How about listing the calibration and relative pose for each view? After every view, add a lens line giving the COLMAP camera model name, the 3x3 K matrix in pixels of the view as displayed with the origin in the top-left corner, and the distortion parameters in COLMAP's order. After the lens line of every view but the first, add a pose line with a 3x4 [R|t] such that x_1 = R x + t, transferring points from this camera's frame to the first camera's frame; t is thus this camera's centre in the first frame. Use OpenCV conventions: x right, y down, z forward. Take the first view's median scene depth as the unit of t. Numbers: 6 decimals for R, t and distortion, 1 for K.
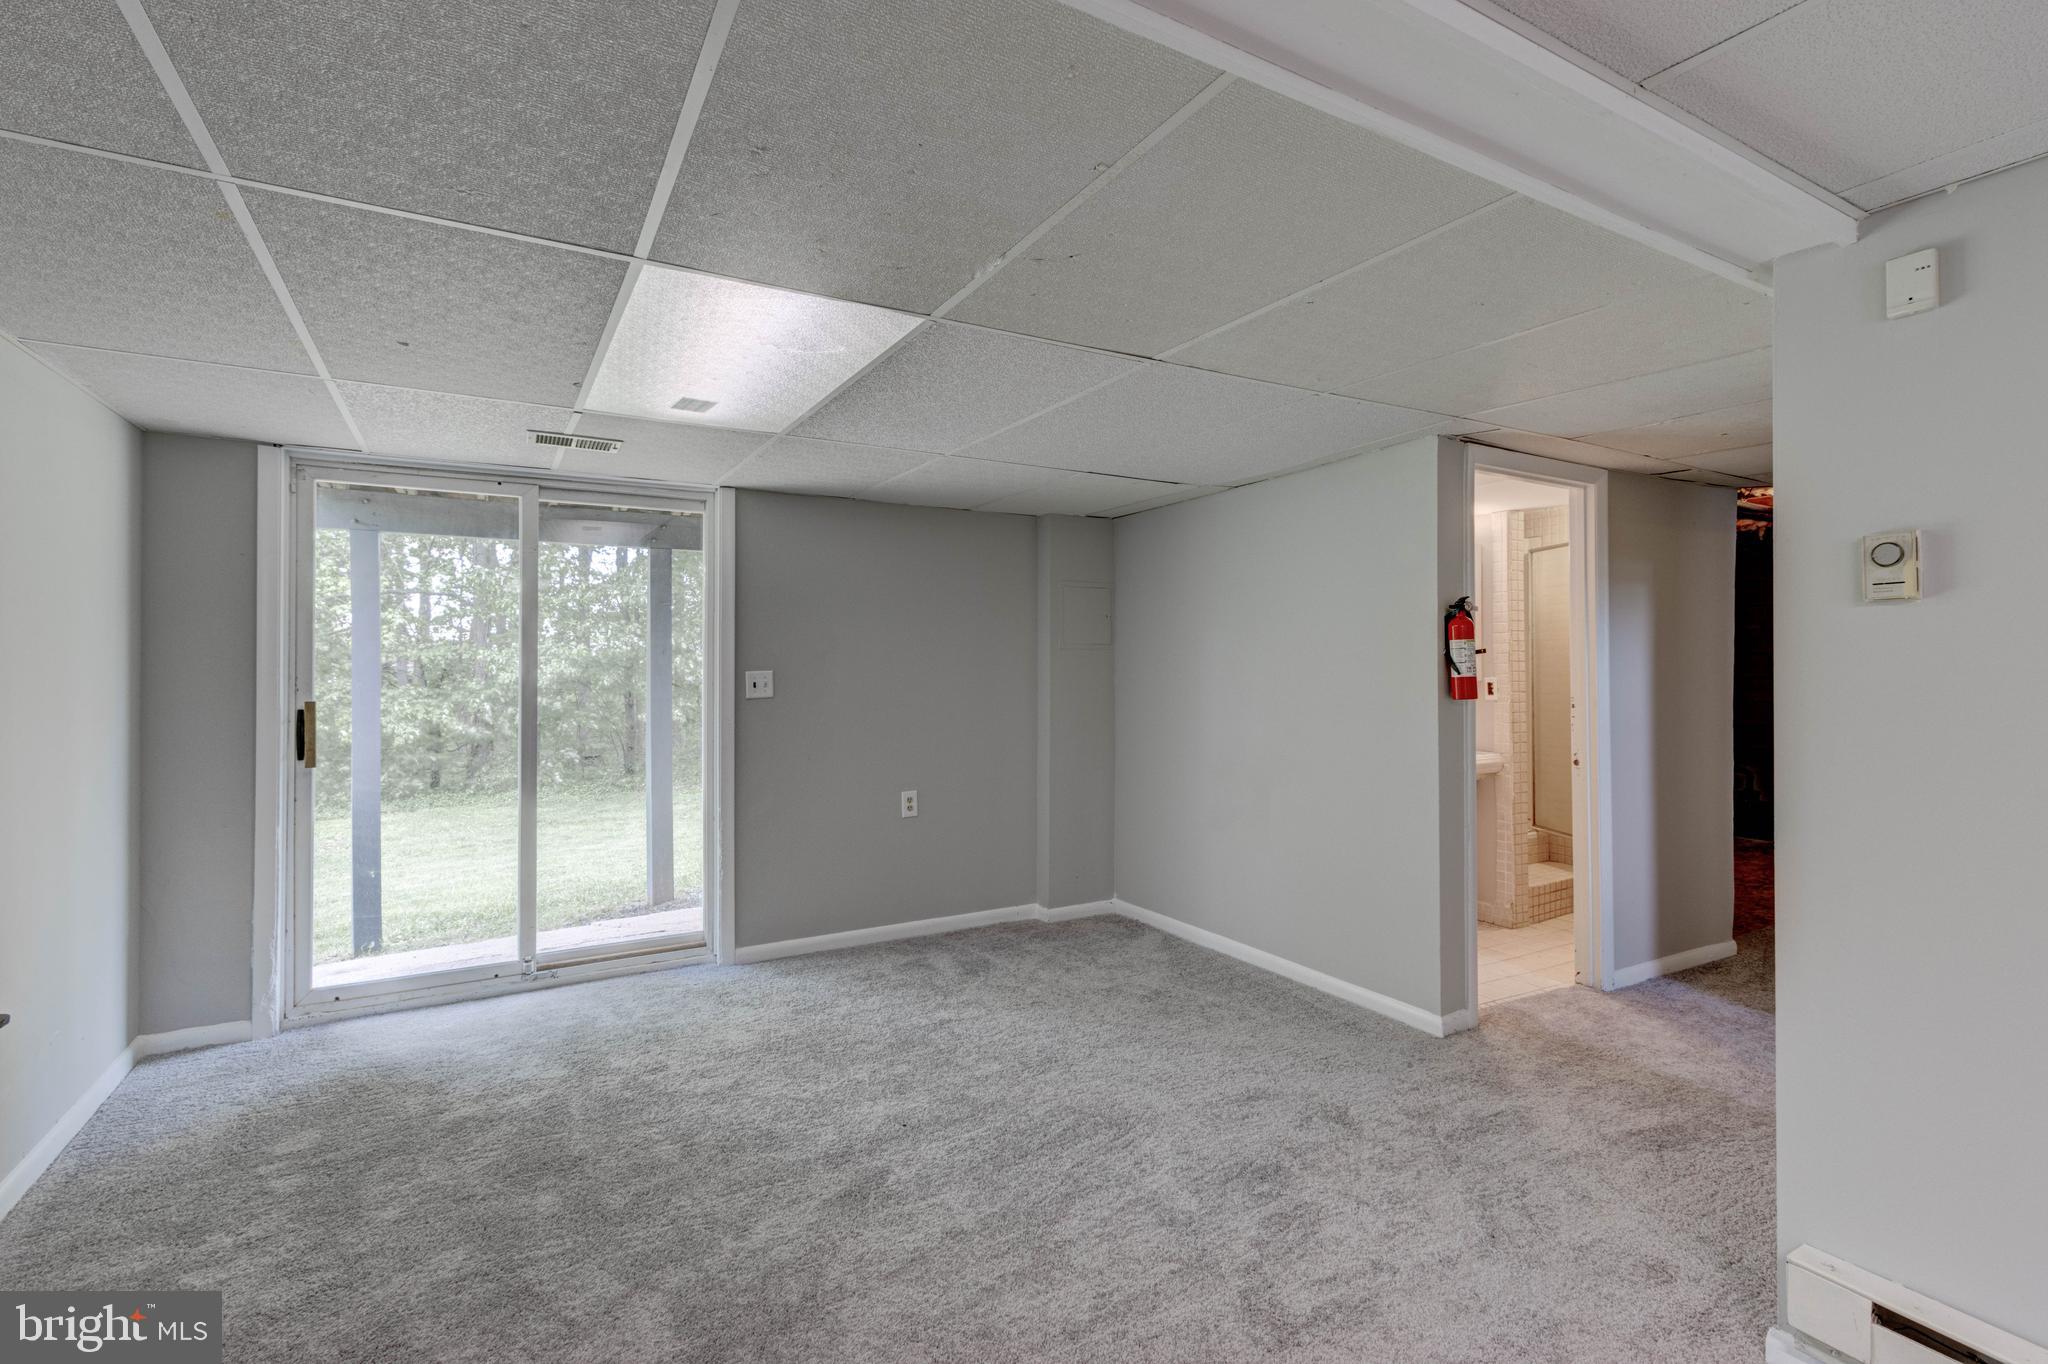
lens RADIAL K [[932.2, 0, 1015.9], [0, 932.2, 650.9], [0, 0, 1]] dist [0.003714, -0.002044]
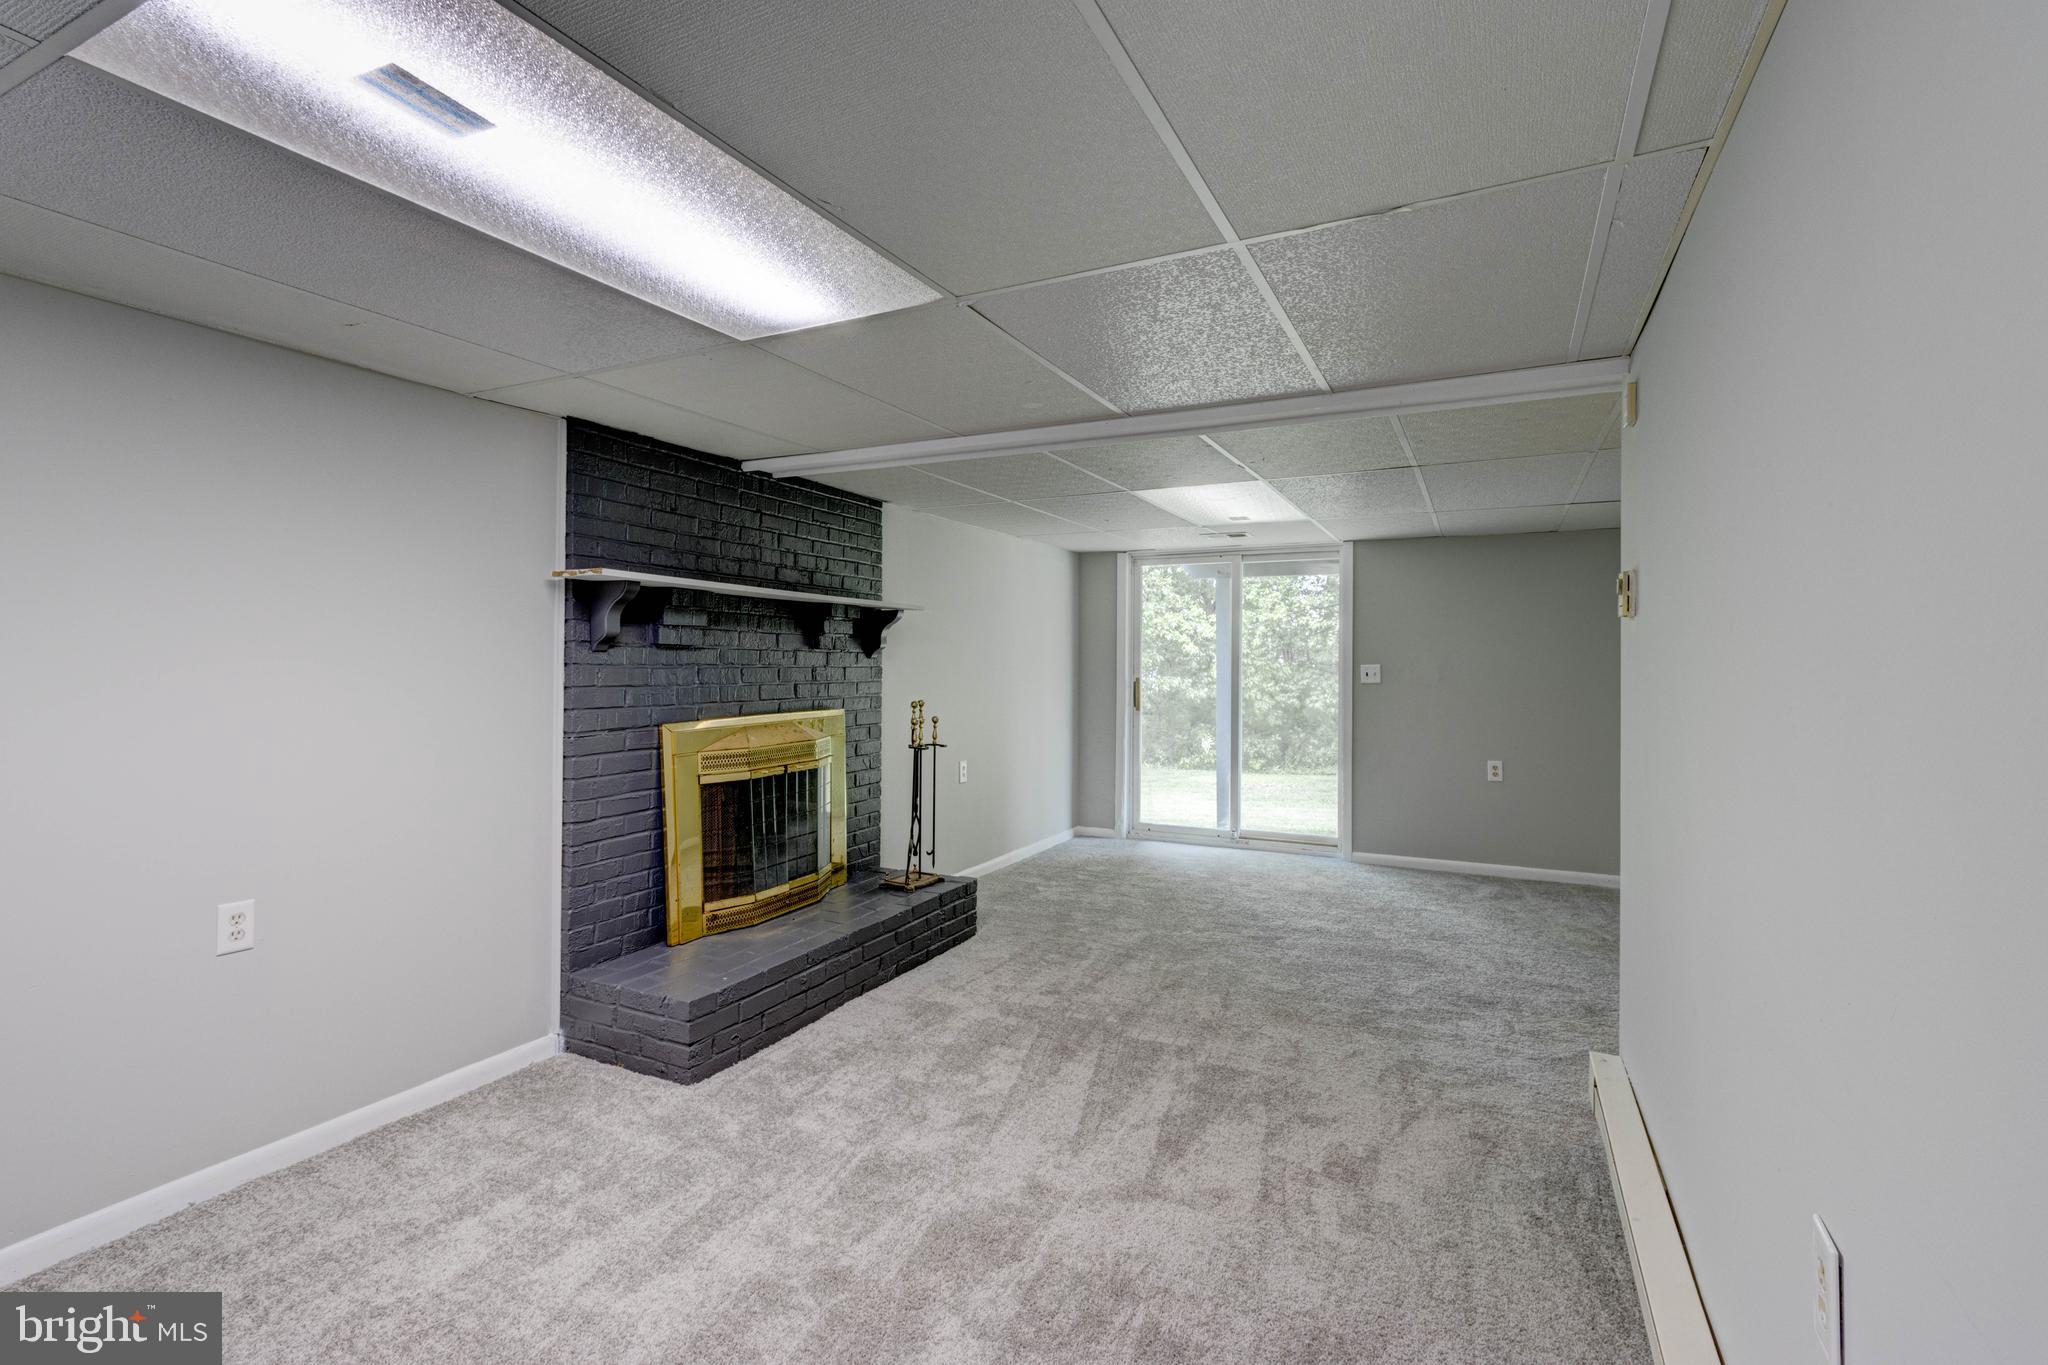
lens RADIAL K [[932.2, 0, 1018.8], [0, 932.2, 677.4], [0, 0, 1]] dist [0.003714, -0.002044]
pose [[0.537429, 0.016060, -0.843156, 0.736078], [0.010294, 0.999619, 0.025602, -0.001372], [0.843246, -0.022438, 0.537059, -0.264227]]
